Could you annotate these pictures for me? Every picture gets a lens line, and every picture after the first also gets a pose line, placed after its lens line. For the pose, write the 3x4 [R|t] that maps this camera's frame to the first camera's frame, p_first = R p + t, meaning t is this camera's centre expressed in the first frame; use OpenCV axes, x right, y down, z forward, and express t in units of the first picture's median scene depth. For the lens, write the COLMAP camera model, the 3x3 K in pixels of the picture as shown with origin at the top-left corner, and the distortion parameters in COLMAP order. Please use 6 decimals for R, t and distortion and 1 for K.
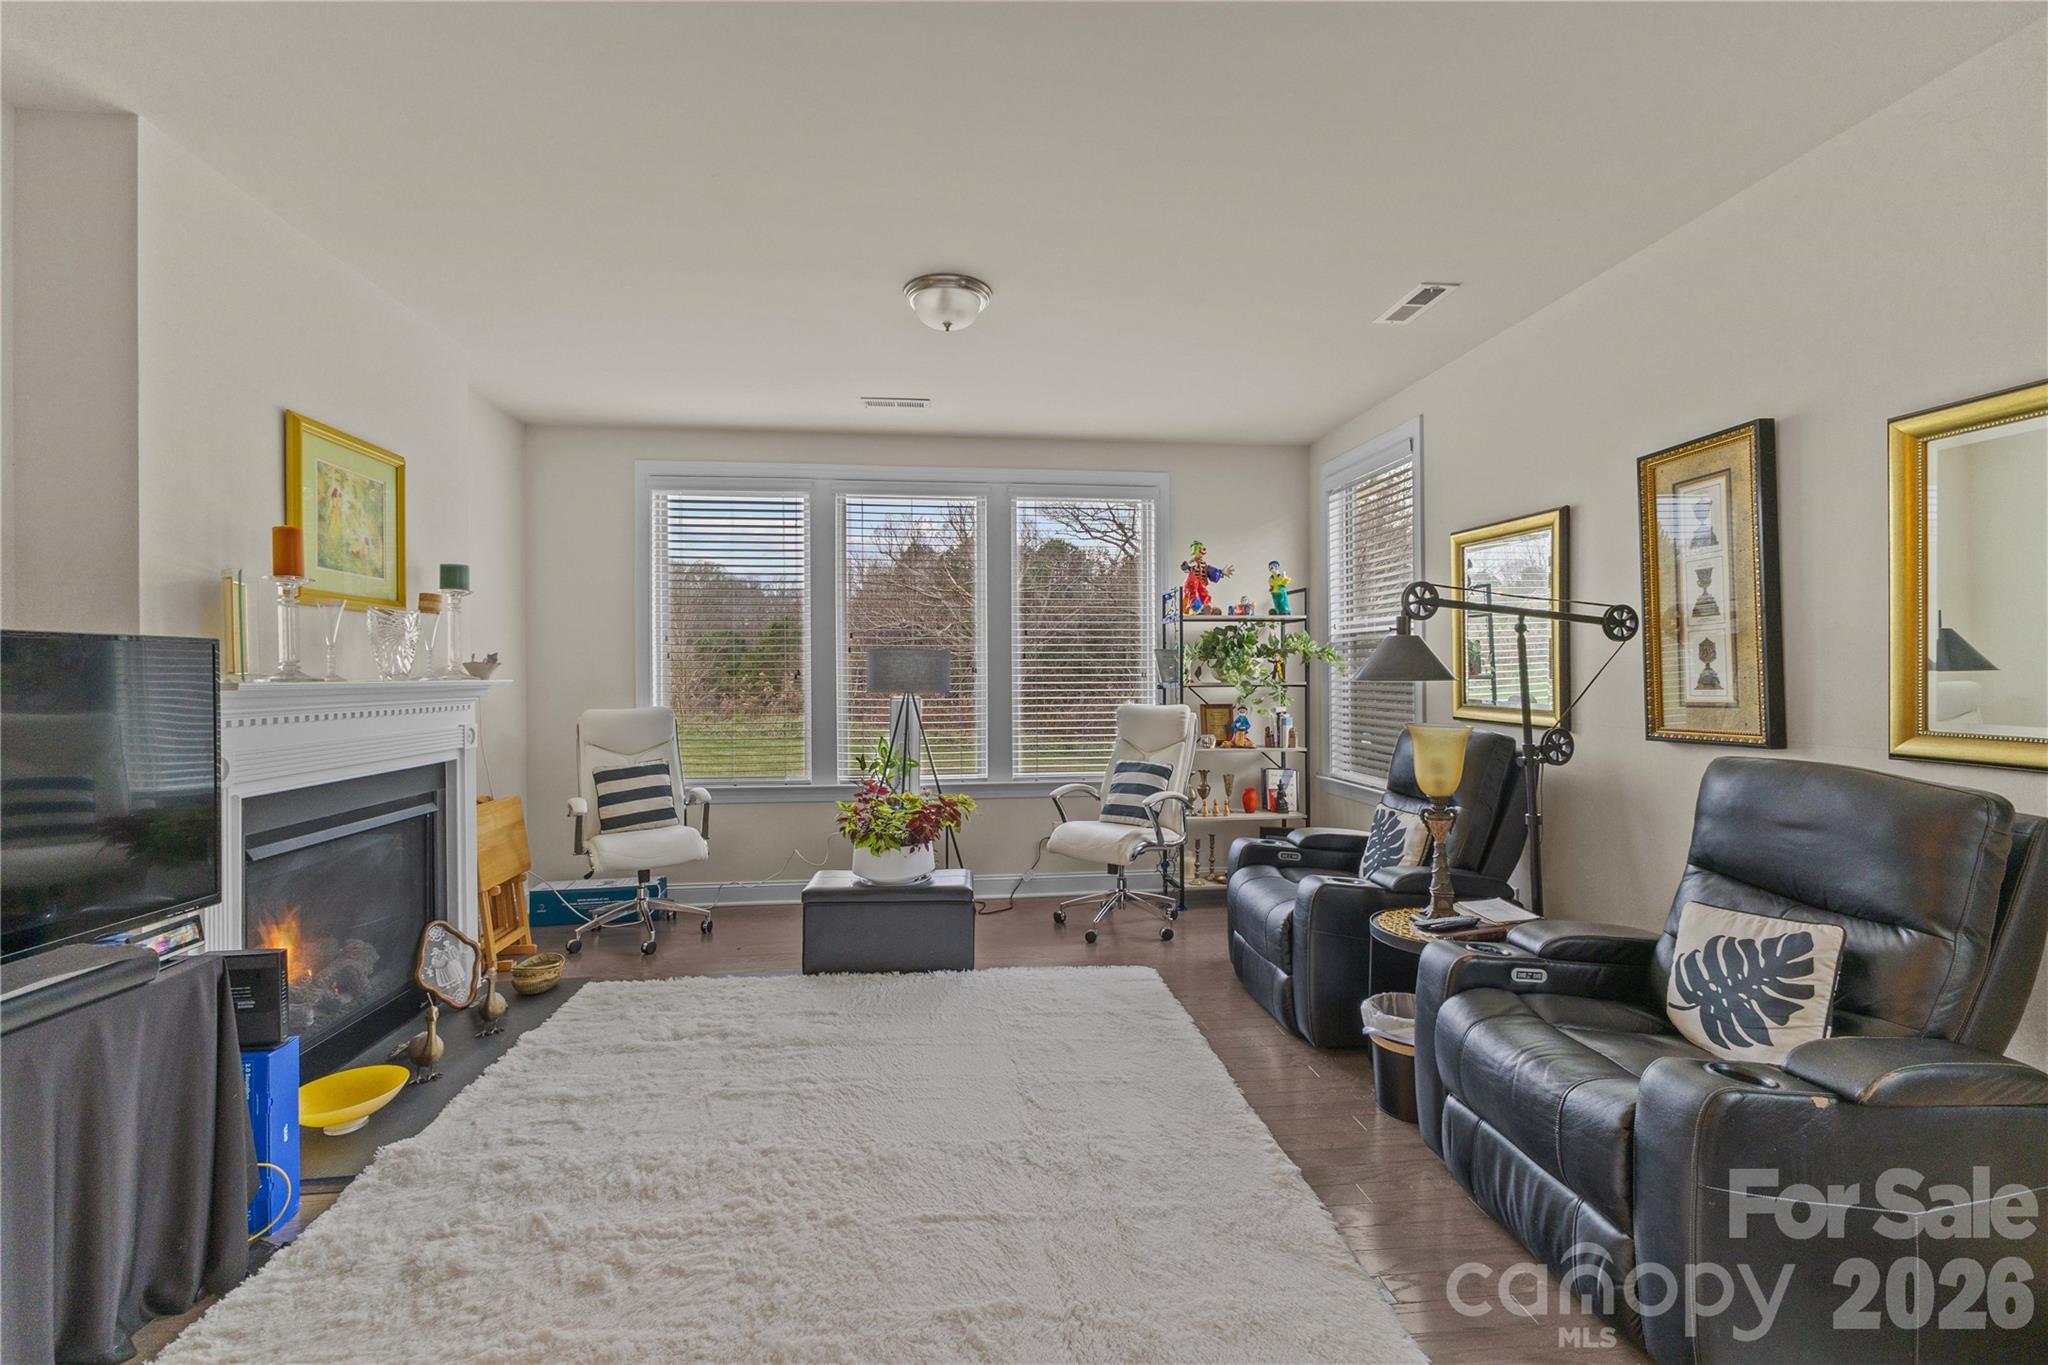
lens RADIAL K [[880.0, 0, 1029.2], [0, 880.0, 675.0], [0, 0, 1]] dist [0.011705, -0.003422]
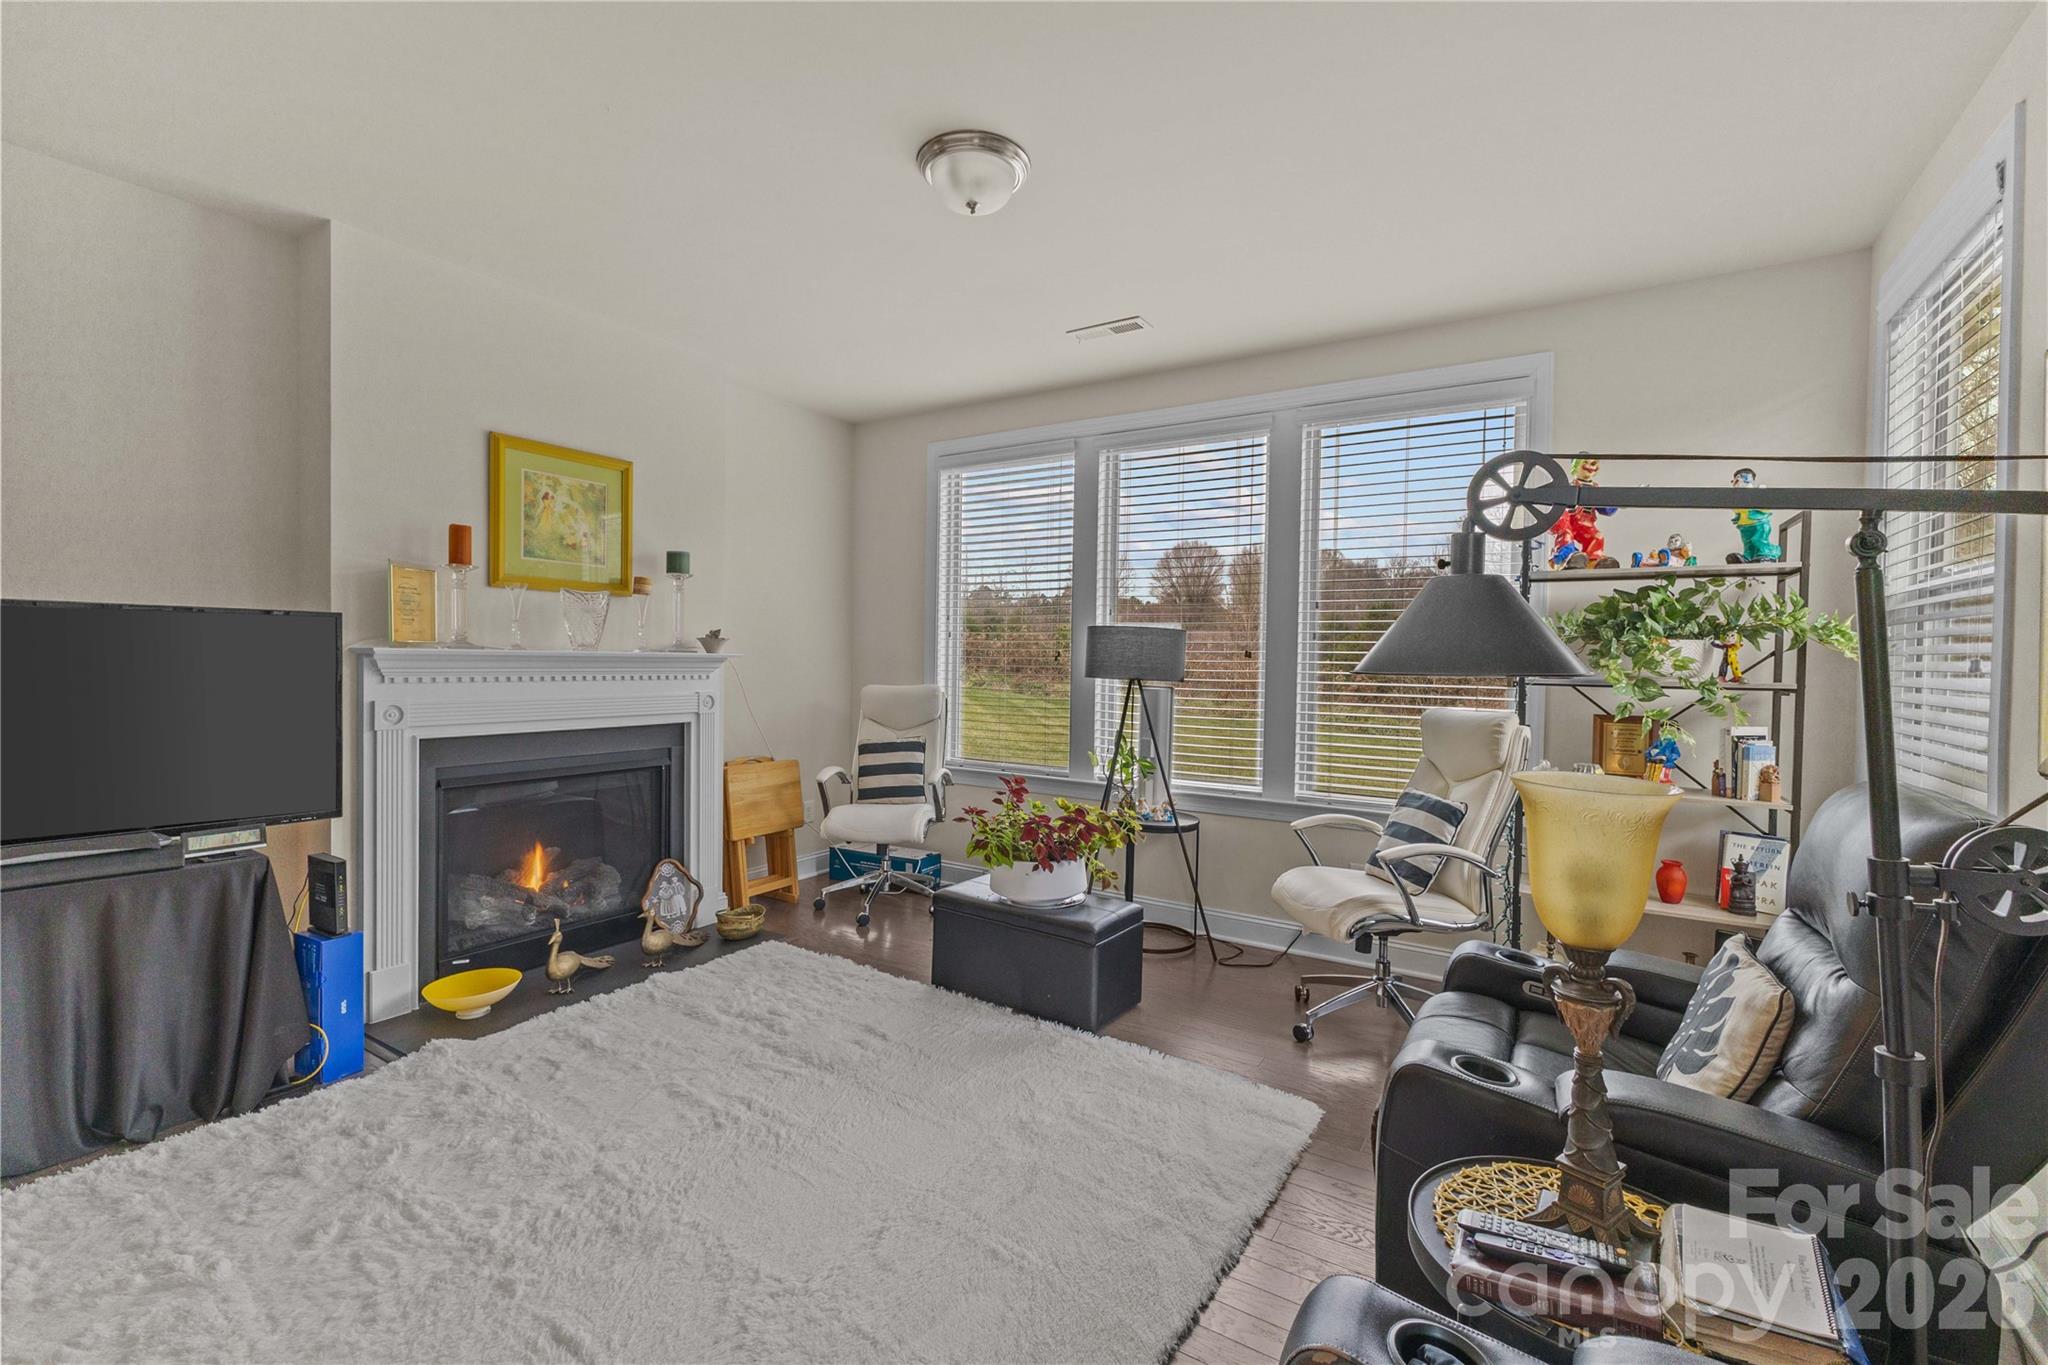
lens RADIAL K [[880.0, 0, 1018.7], [0, 880.0, 675.6], [0, 0, 1]] dist [0.011705, -0.003422]
pose [[0.774696, 0.030187, -0.631613, 0.417043], [-0.021098, 0.999538, 0.021894, 0.001112], [0.631982, -0.003636, 0.774975, 0.392590]]
